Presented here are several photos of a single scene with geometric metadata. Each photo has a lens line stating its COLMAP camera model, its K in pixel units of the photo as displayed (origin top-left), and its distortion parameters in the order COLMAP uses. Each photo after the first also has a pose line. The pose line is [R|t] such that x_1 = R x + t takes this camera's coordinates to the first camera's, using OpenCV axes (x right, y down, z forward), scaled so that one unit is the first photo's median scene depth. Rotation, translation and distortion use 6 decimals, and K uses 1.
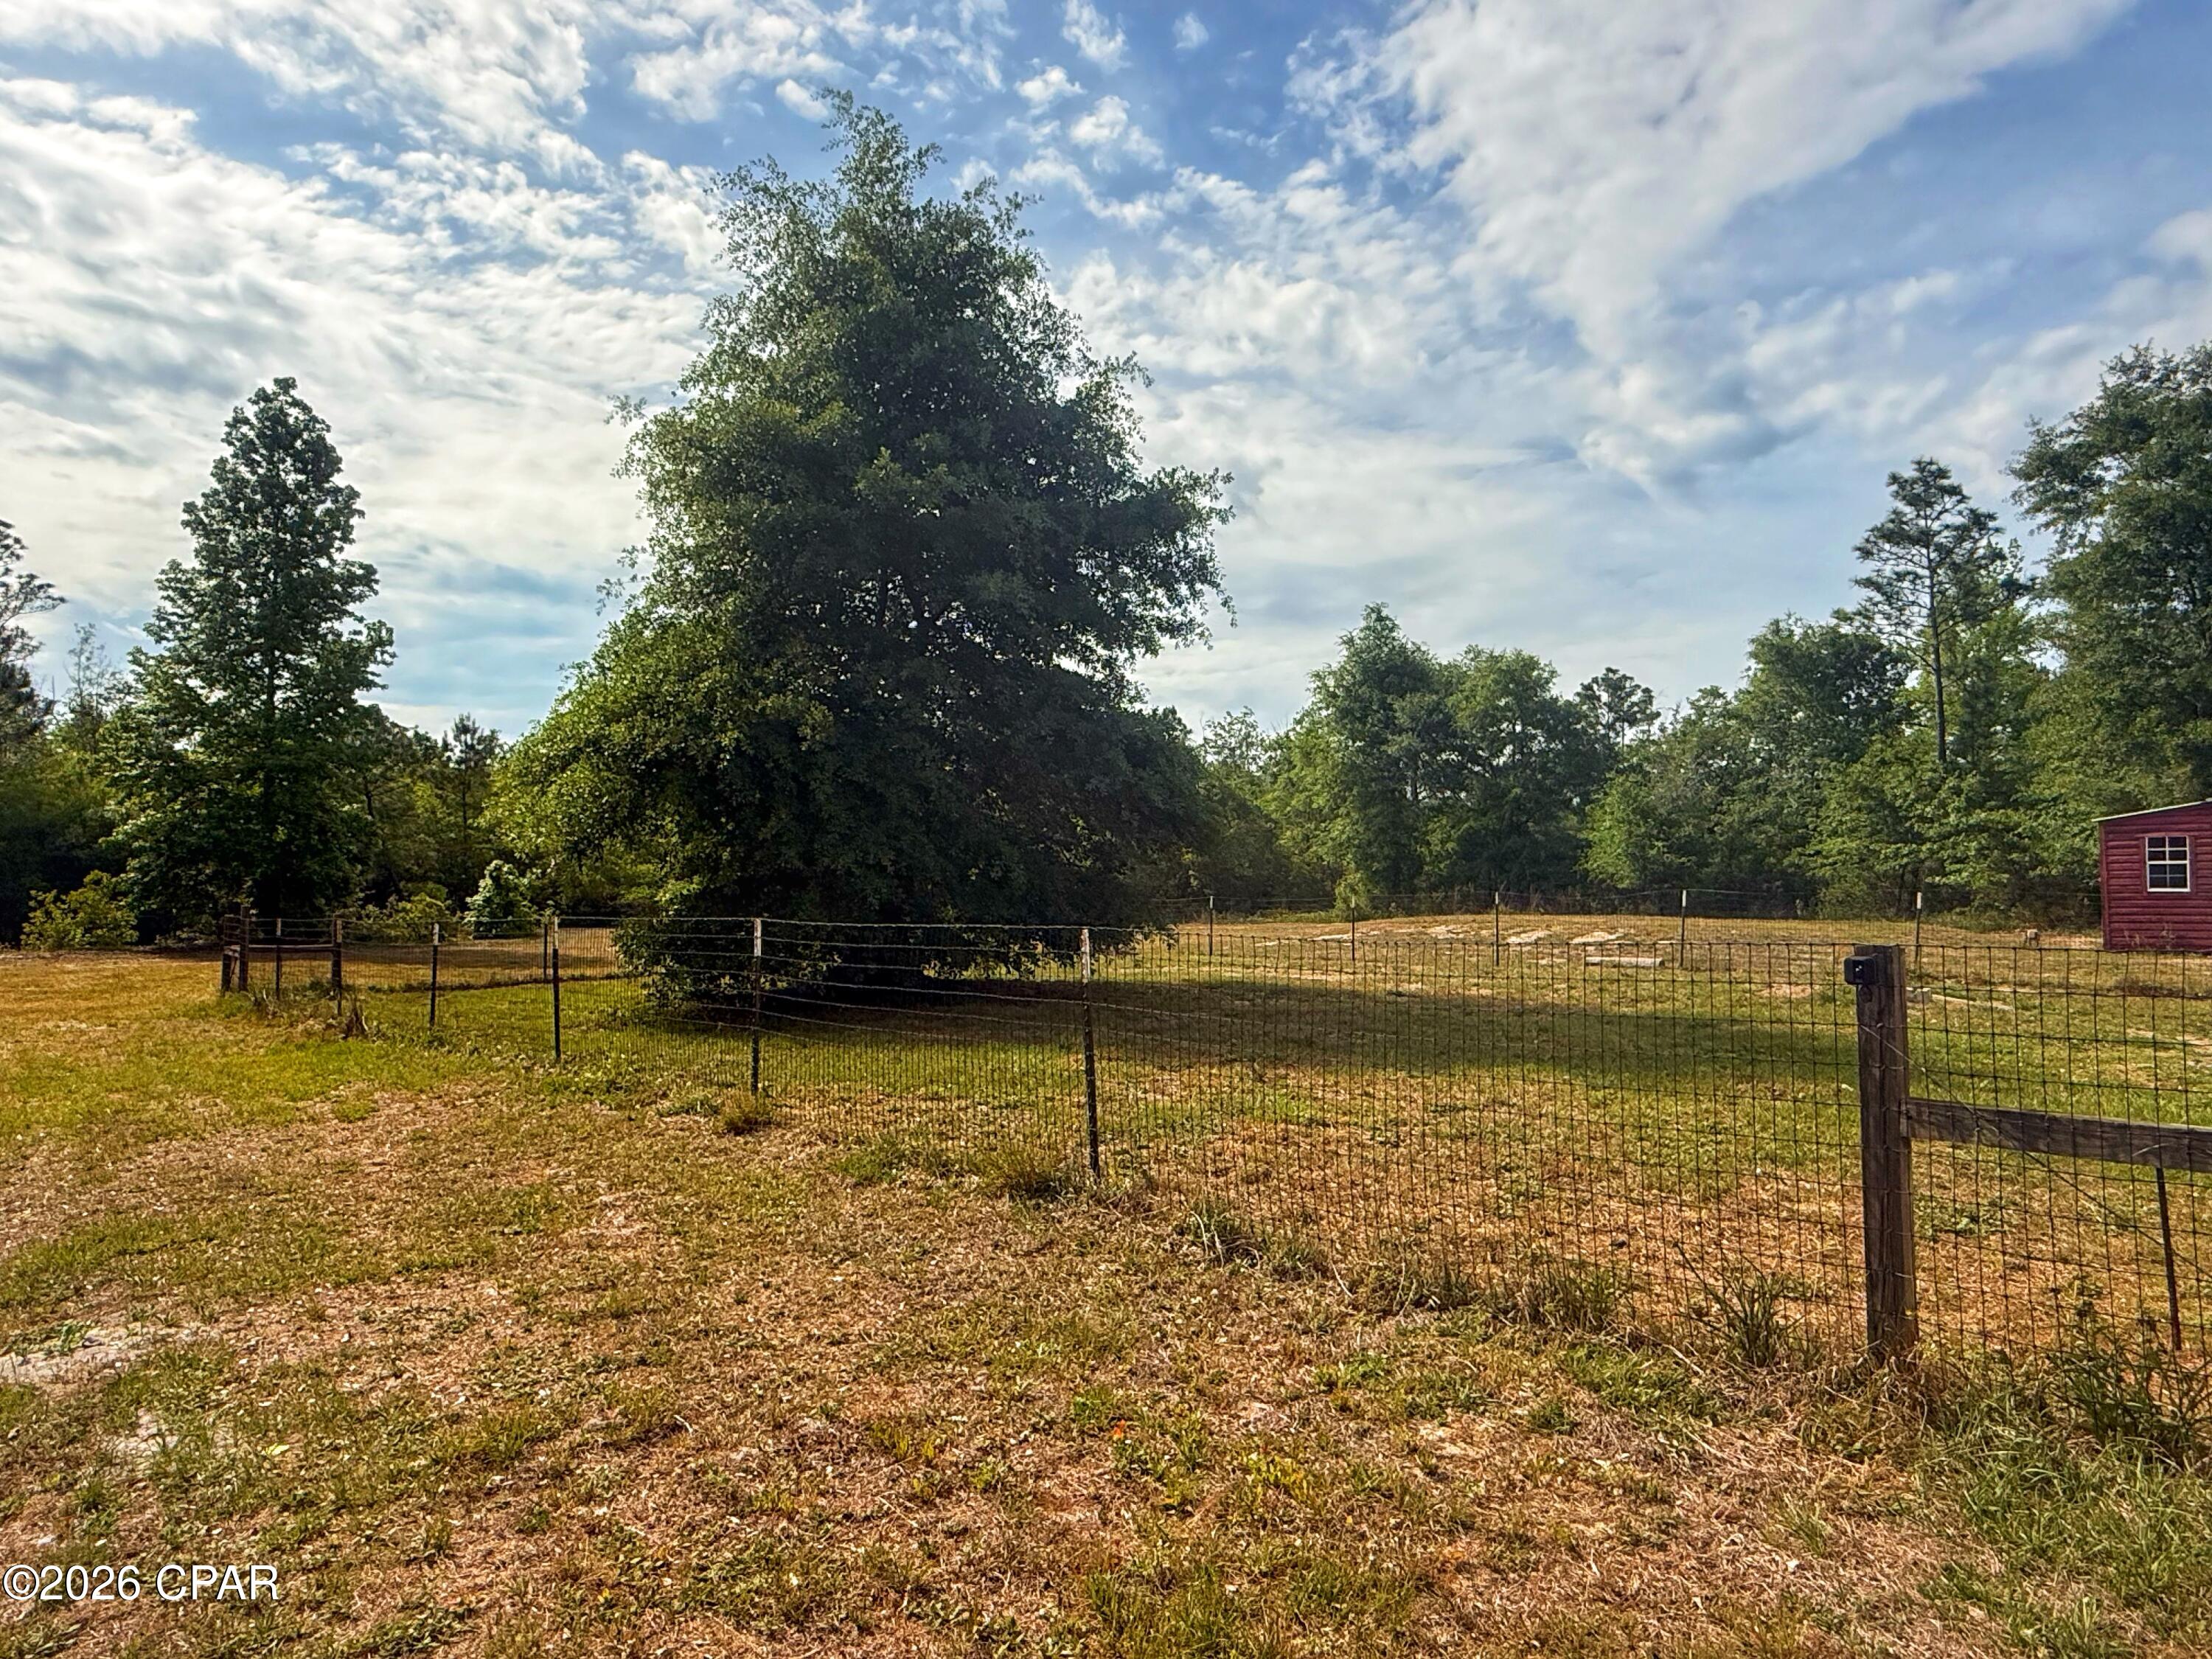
lens RADIAL K [[1372.4, 0, 1106.0], [0, 1372.4, 829.5], [0, 0, 1]] dist [-0.005138, 0.002066]
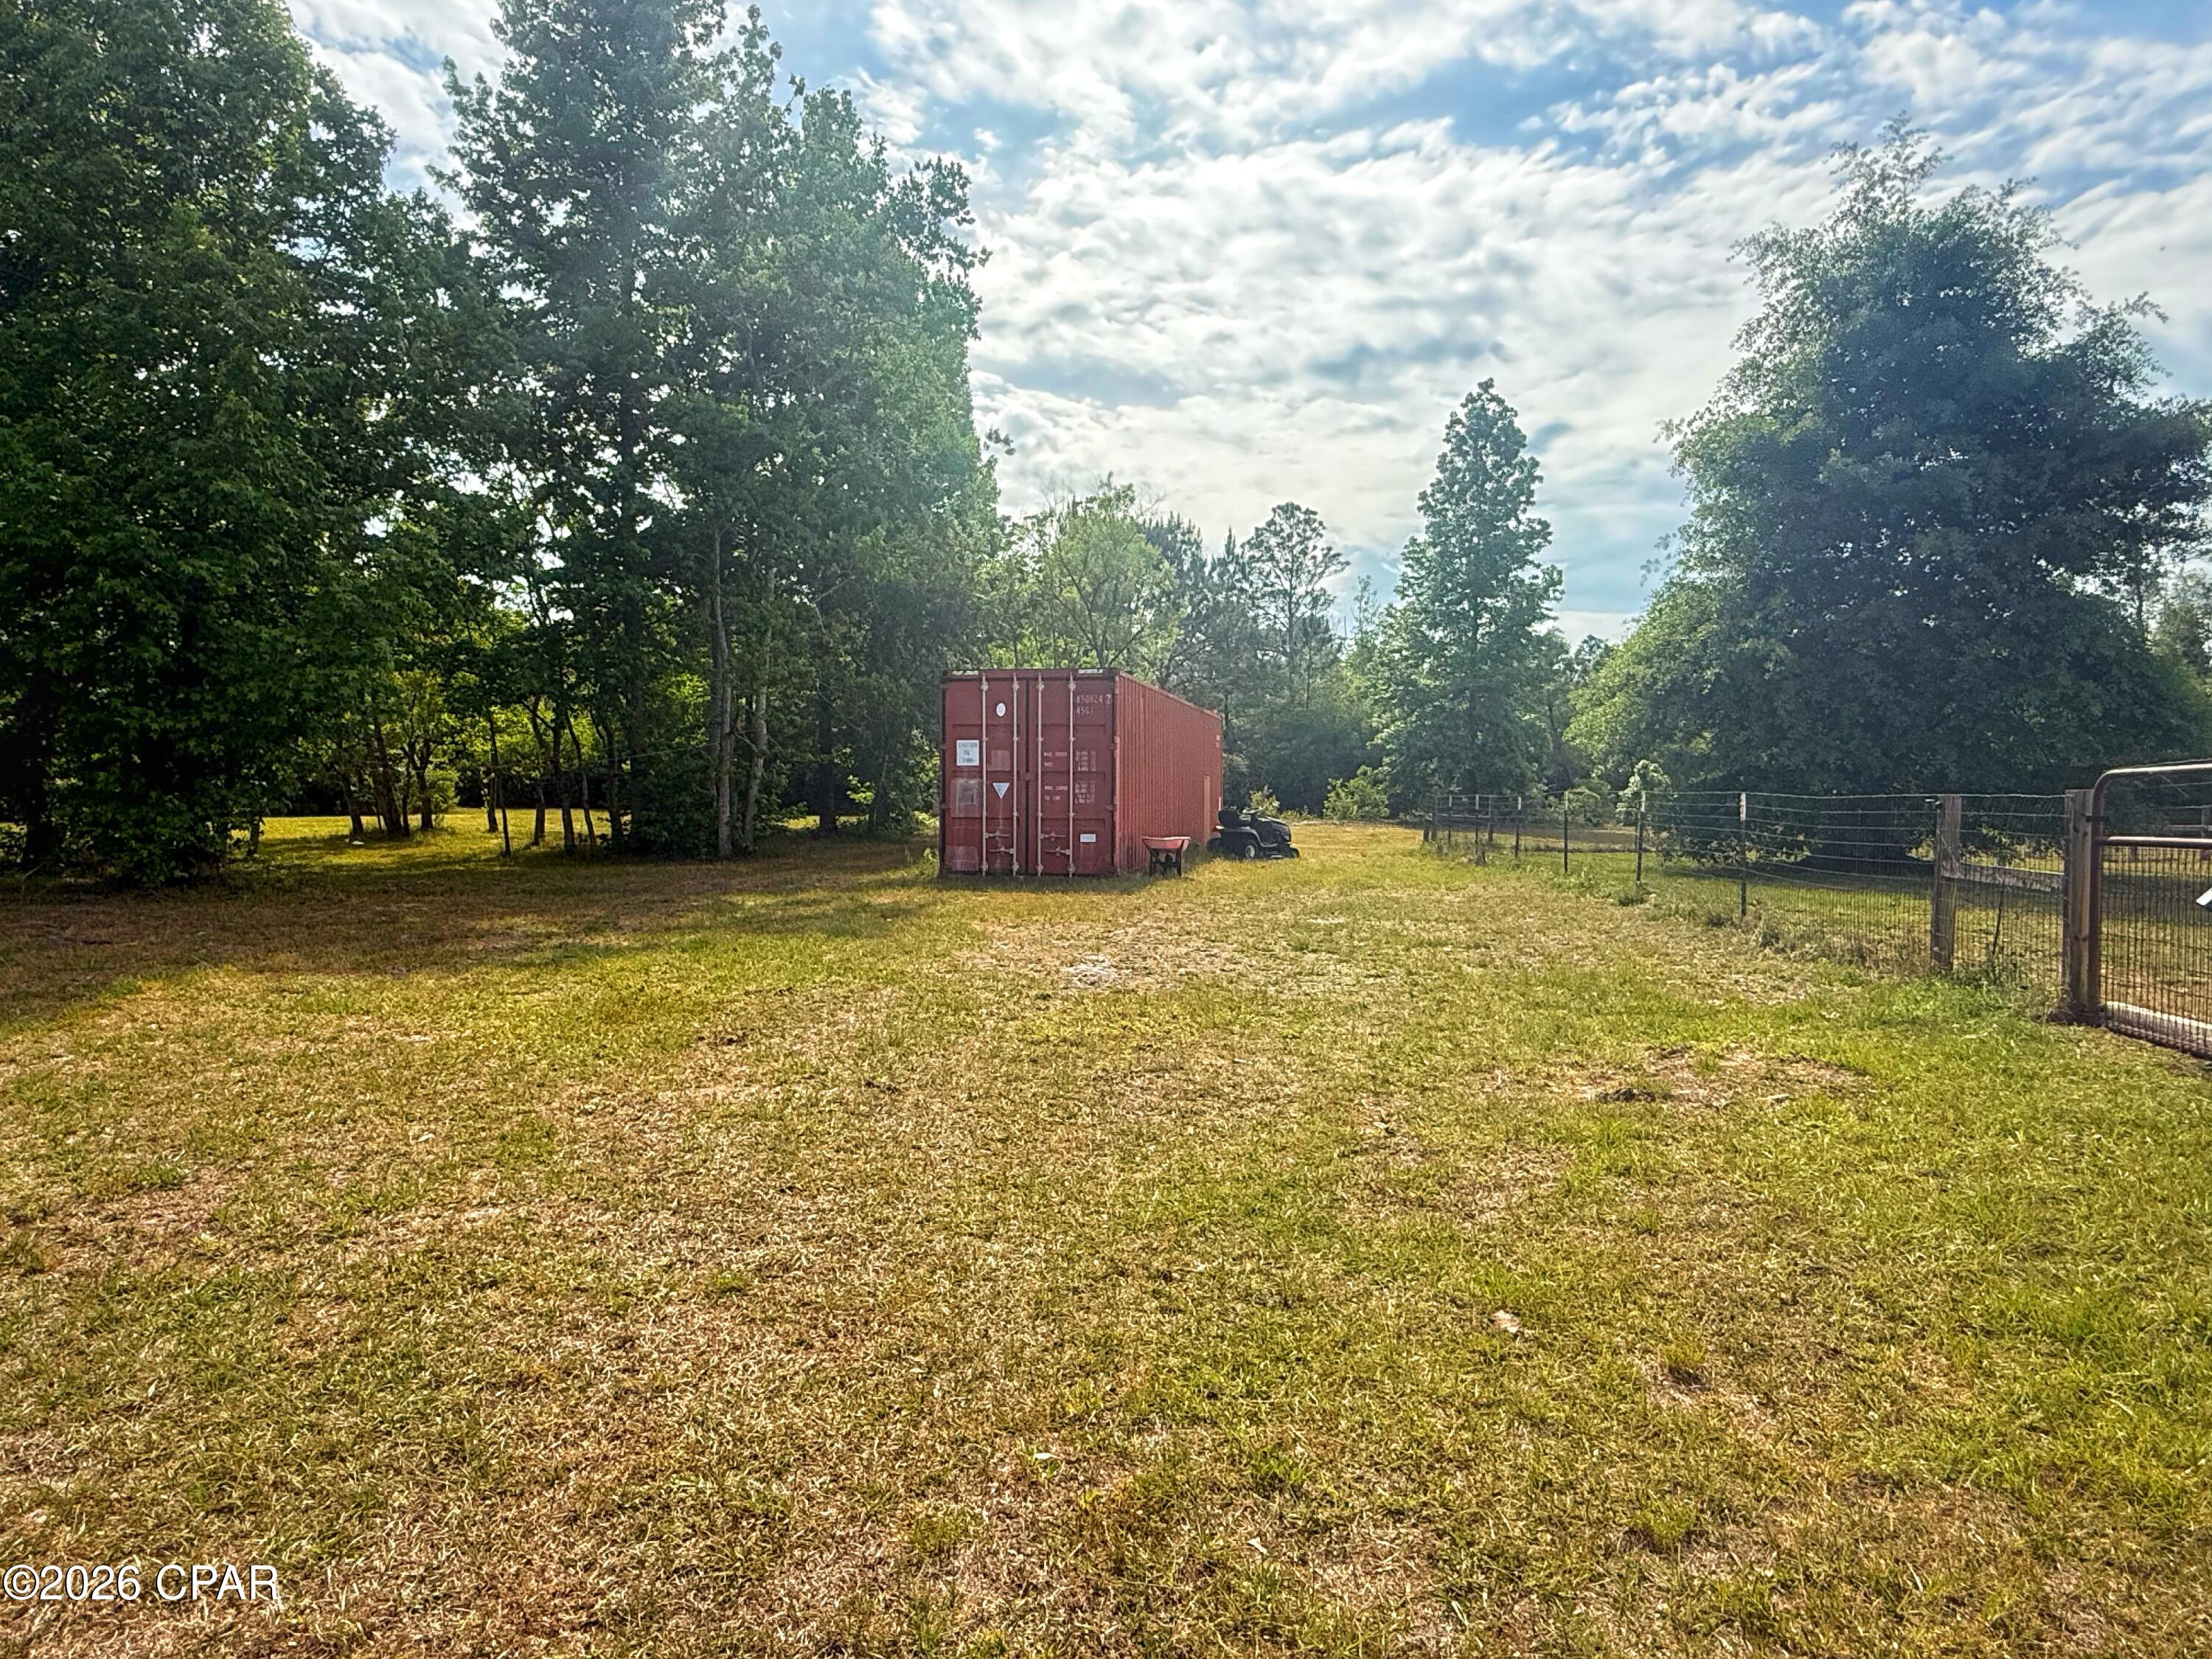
lens RADIAL K [[1372.4, 0, 1106.0], [0, 1372.4, 829.5], [0, 0, 1]] dist [-0.005138, 0.002066]
pose [[0.667751, 0.044140, -0.743075, 0.118075], [0.012704, 0.997419, 0.070664, -0.006231], [0.744276, -0.056626, 0.665467, -0.123996]]
